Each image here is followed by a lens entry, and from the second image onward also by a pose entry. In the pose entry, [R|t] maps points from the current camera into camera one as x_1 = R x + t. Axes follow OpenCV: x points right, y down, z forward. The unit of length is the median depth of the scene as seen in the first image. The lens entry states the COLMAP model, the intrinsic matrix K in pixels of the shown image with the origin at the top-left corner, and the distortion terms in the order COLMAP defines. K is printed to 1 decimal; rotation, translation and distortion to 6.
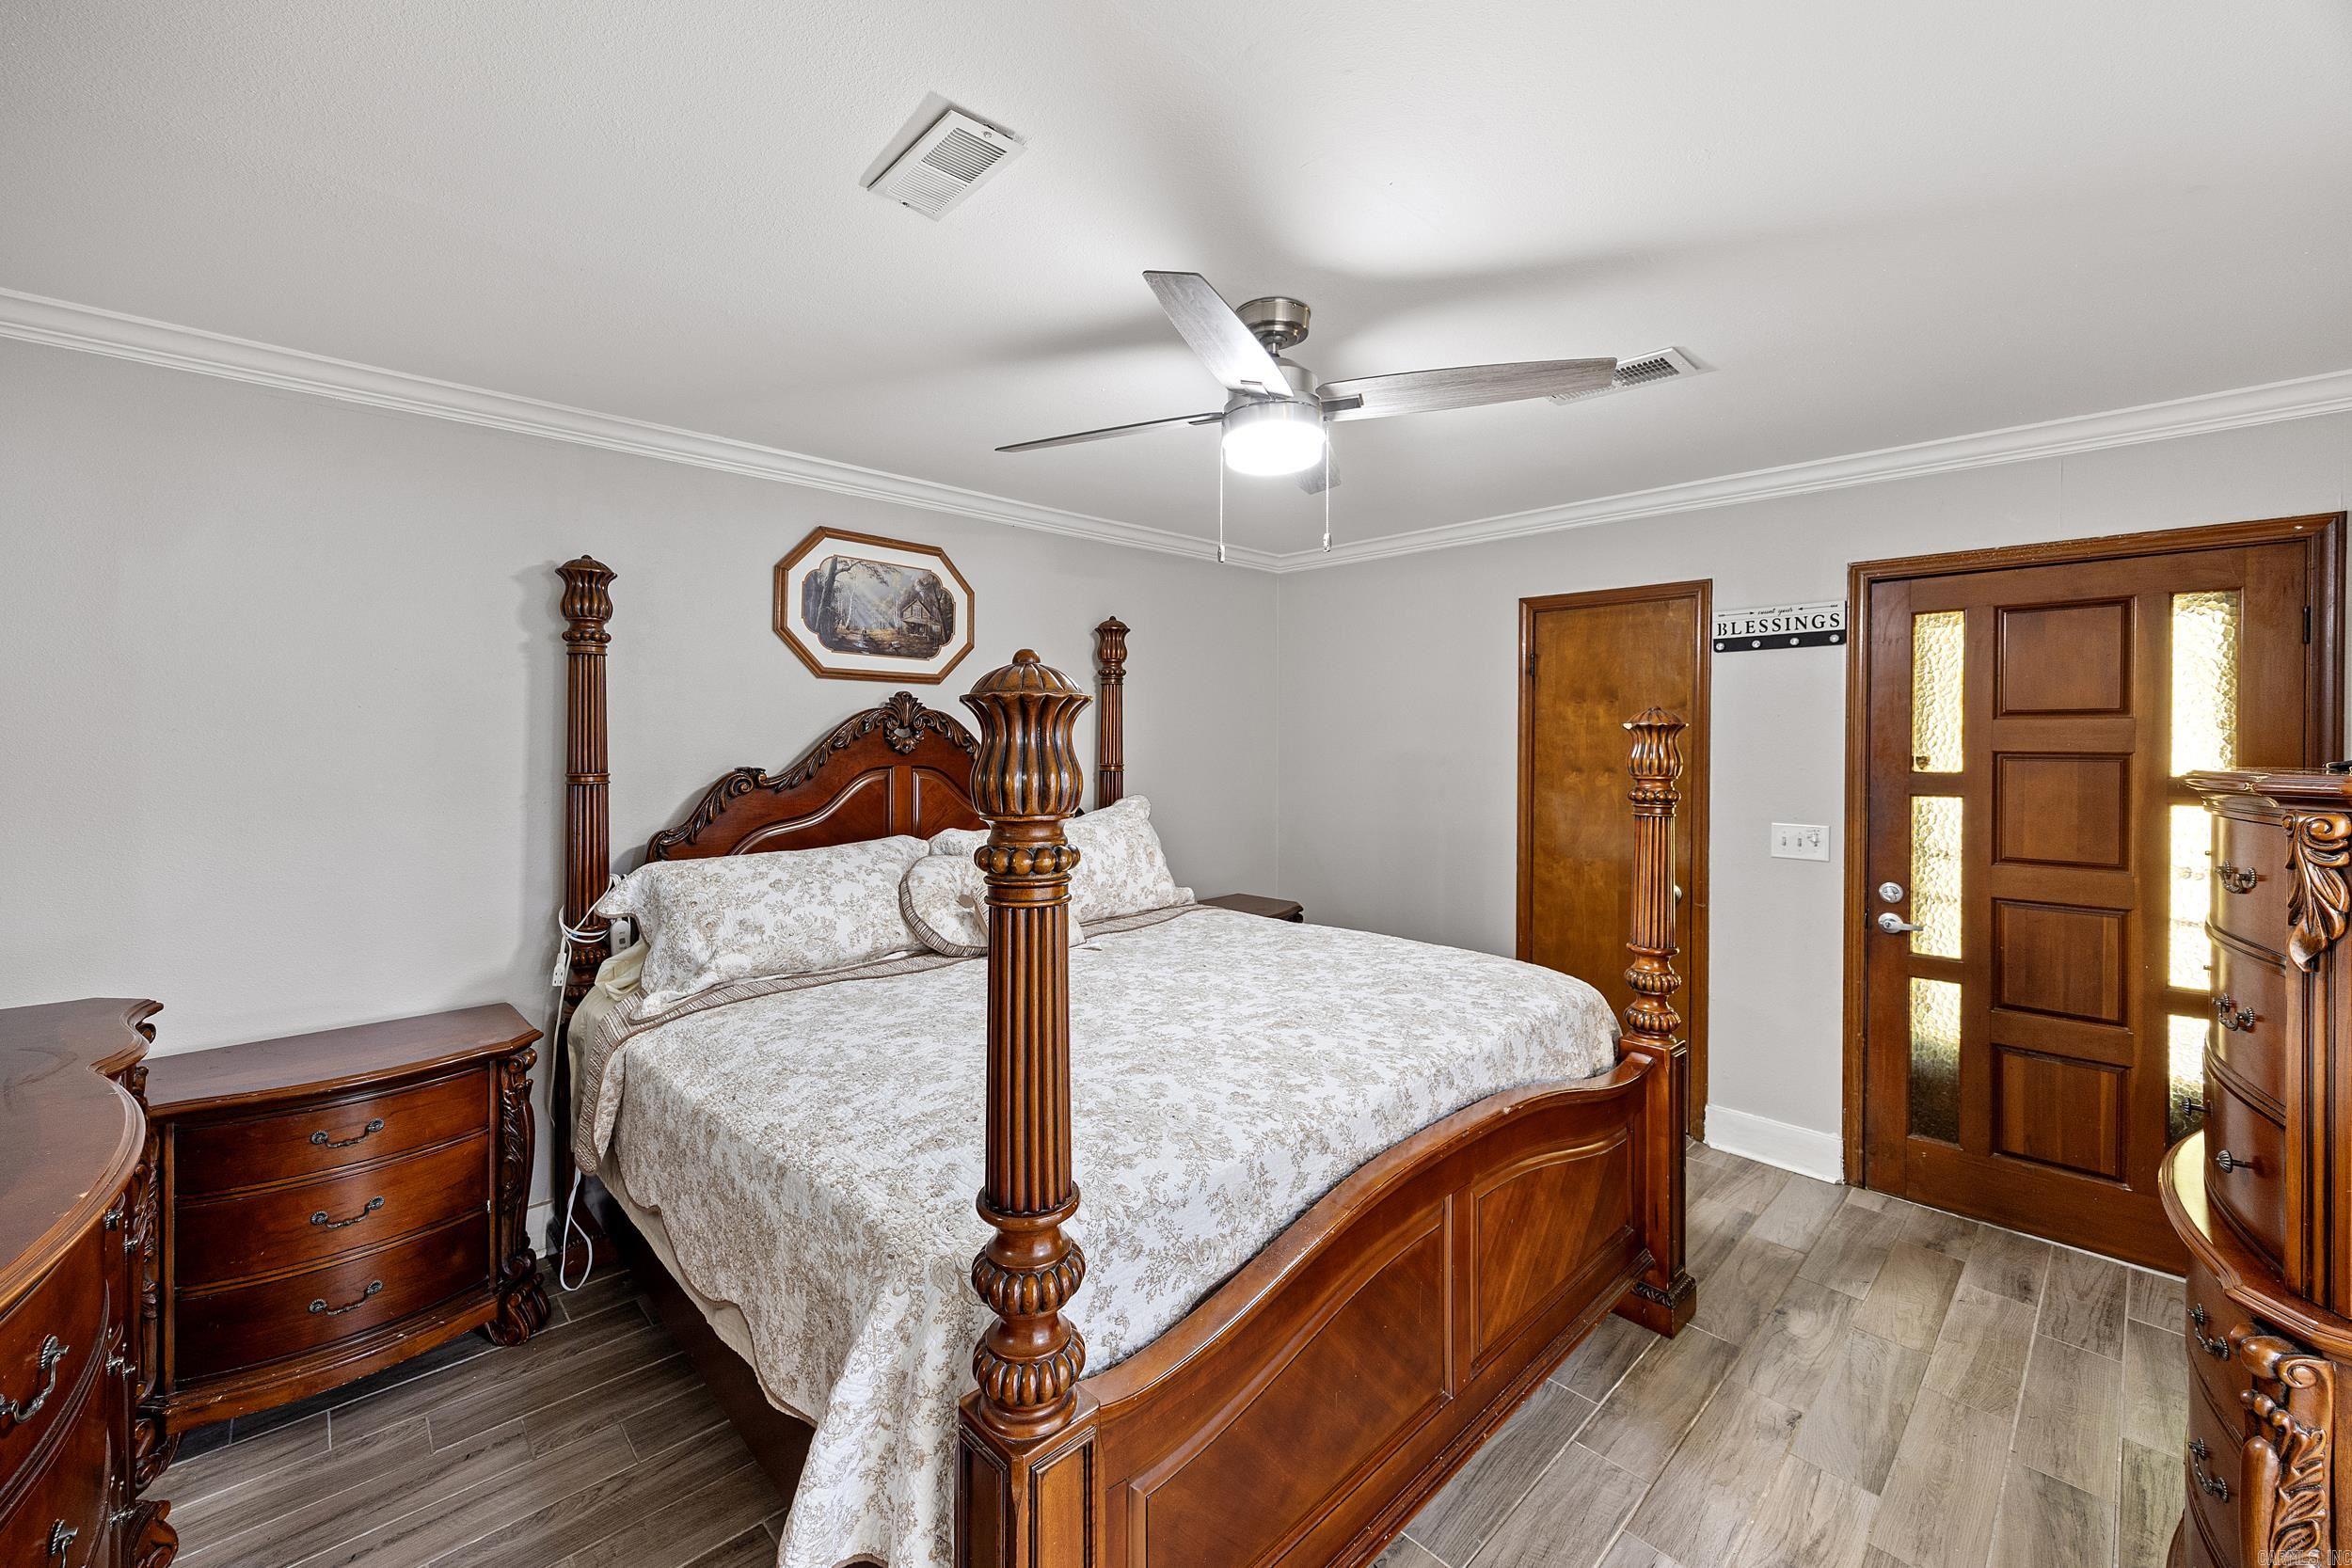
lens RADIAL K [[900.0, 0, 1147.4], [0, 900.0, 740.8], [0, 0, 1]] dist [-0.003546, -0.000306]
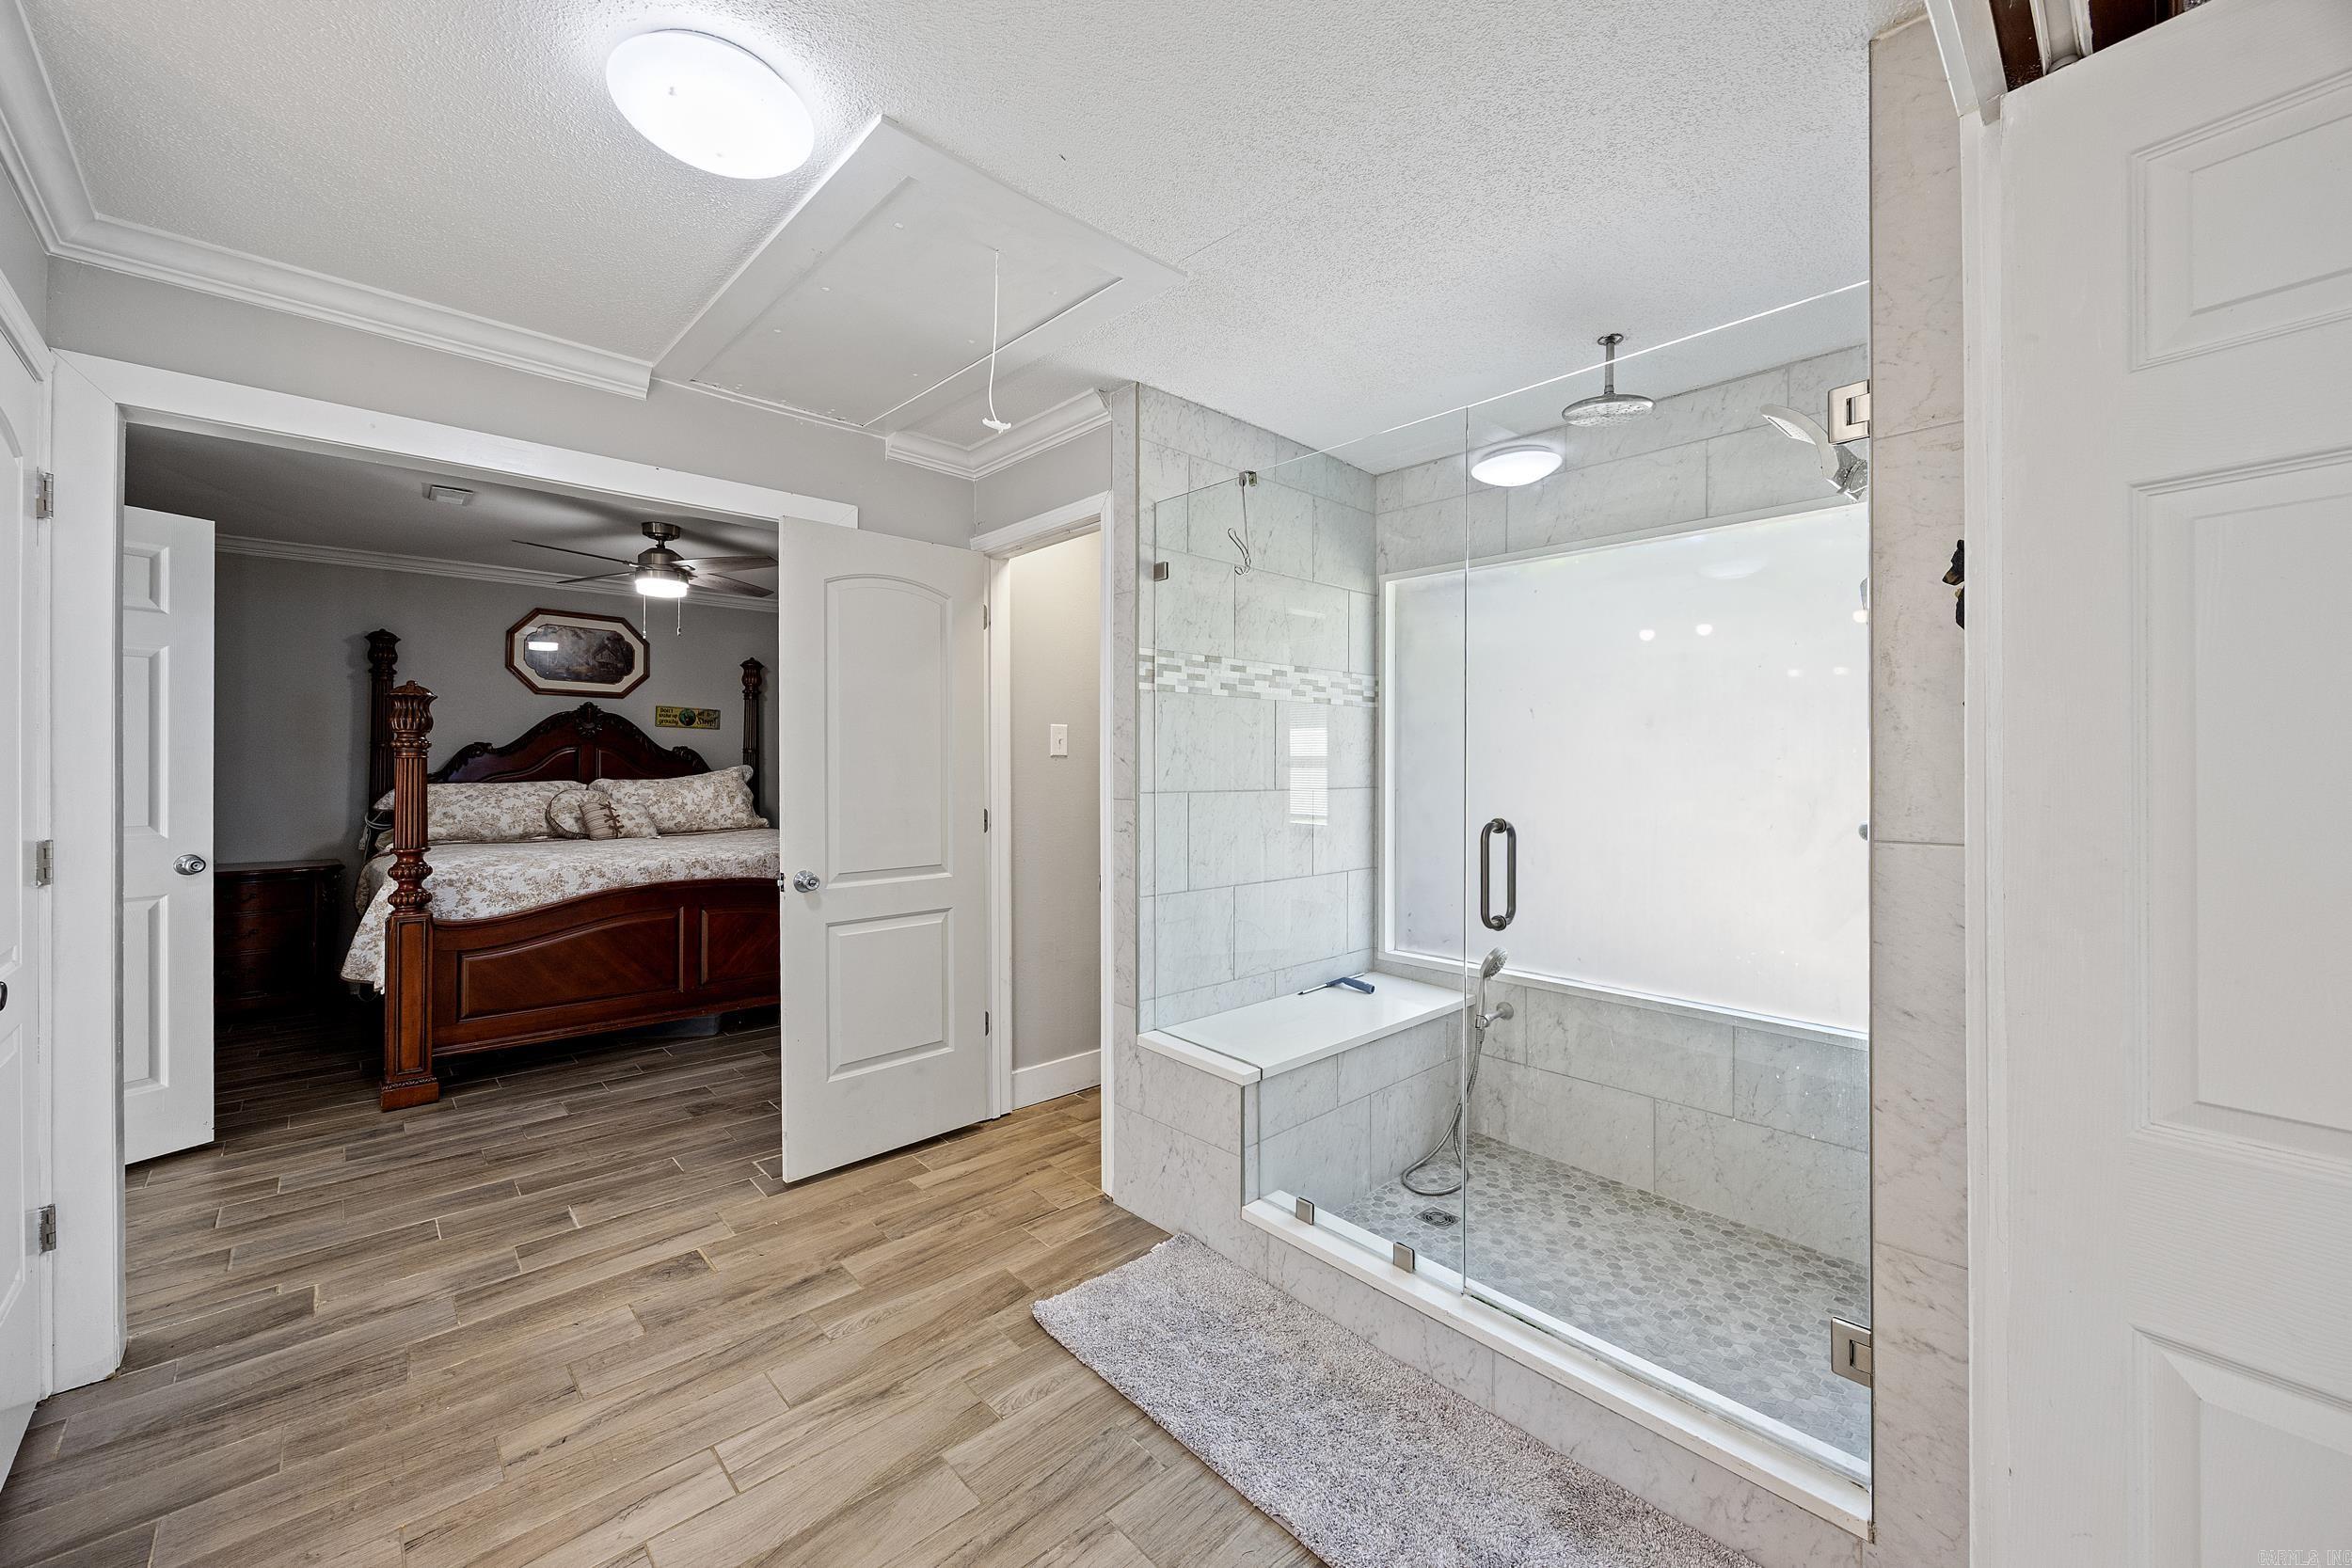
lens RADIAL K [[900.0, 0, 1166.0], [0, 900.0, 781.6], [0, 0, 1]] dist [-0.003546, -0.000306]
pose [[0.999785, 0.001896, -0.020653, 0.929199], [-0.001635, 0.999918, 0.012664, 0.079014], [0.020675, -0.012627, 0.999707, -0.753521]]
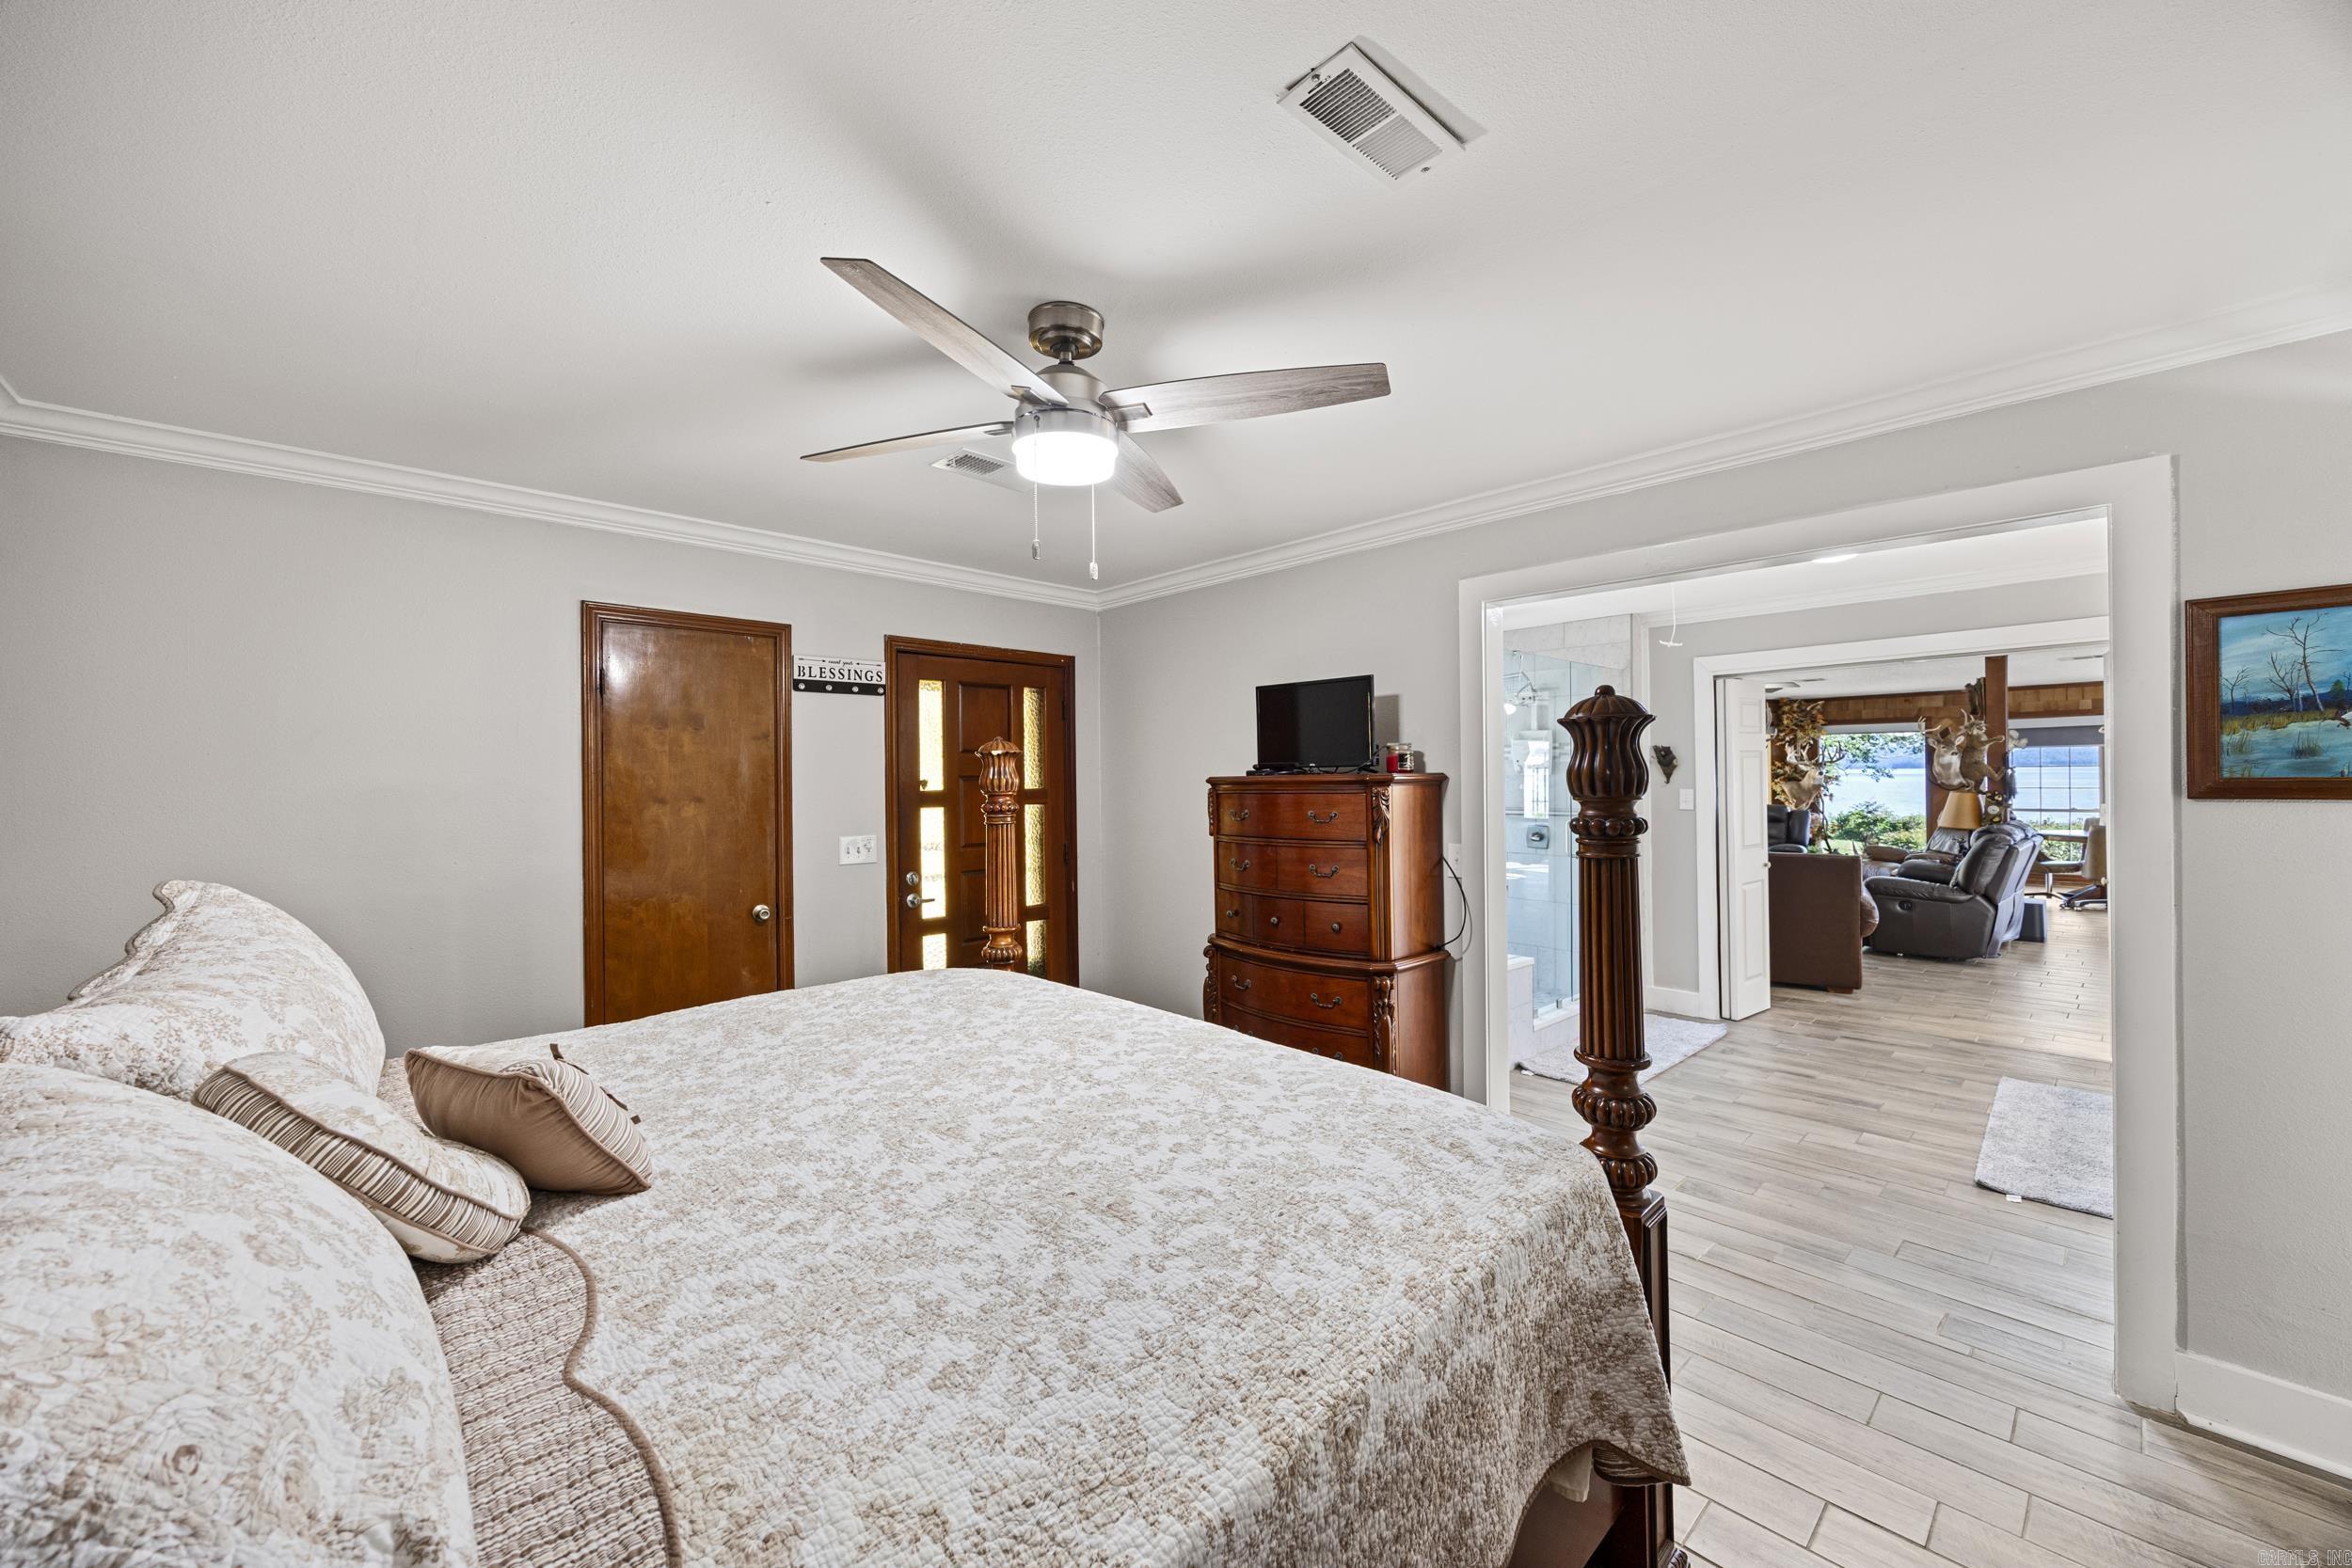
lens RADIAL K [[900.0, 0, 1167.6], [0, 900.0, 778.3], [0, 0, 1]] dist [-0.003546, -0.000306]
pose [[0.012203, -0.003729, 0.999919, -0.516988], [0.007245, 0.999967, 0.003641, 0.011184], [-0.999899, 0.007200, 0.012229, 0.543388]]
